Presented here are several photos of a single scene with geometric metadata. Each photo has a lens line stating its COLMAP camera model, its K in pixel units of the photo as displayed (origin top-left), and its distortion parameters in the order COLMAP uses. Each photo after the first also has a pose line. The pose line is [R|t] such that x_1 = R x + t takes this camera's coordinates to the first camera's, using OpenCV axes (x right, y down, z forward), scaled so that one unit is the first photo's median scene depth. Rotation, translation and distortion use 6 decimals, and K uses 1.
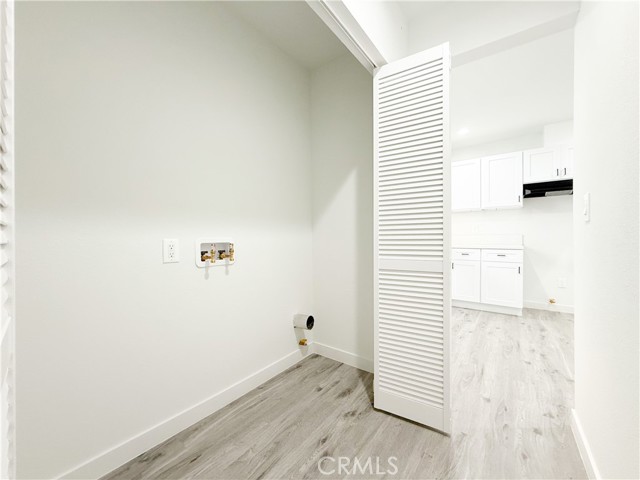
lens RADIAL K [[256.0, 0, 320.5], [0, 256.0, 239.3], [0, 0, 1]] dist [0.001251, -0.000099]
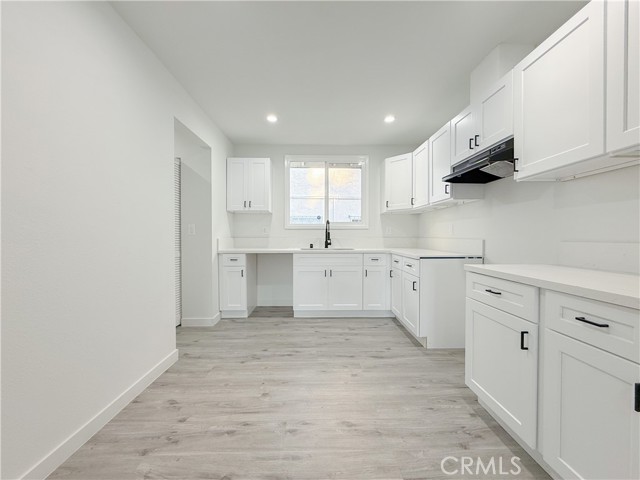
lens RADIAL K [[256.0, 0, 318.0], [0, 256.0, 239.8], [0, 0, 1]] dist [0.001251, -0.000099]
pose [[0.614243, 0.017597, -0.788921, 1.342279], [-0.014429, 0.999835, 0.011068, -0.023609], [0.788985, 0.004585, 0.614395, 0.342640]]
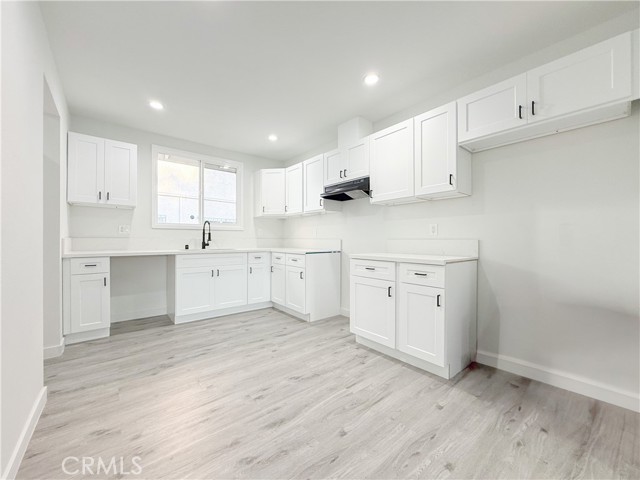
lens RADIAL K [[256.0, 0, 318.2], [0, 256.0, 238.8], [0, 0, 1]] dist [0.001251, -0.000099]
pose [[0.970600, 0.007911, -0.240568, 1.201174], [-0.011776, 0.999824, -0.014631, -0.005908], [0.240410, 0.017034, 0.970522, 0.068874]]
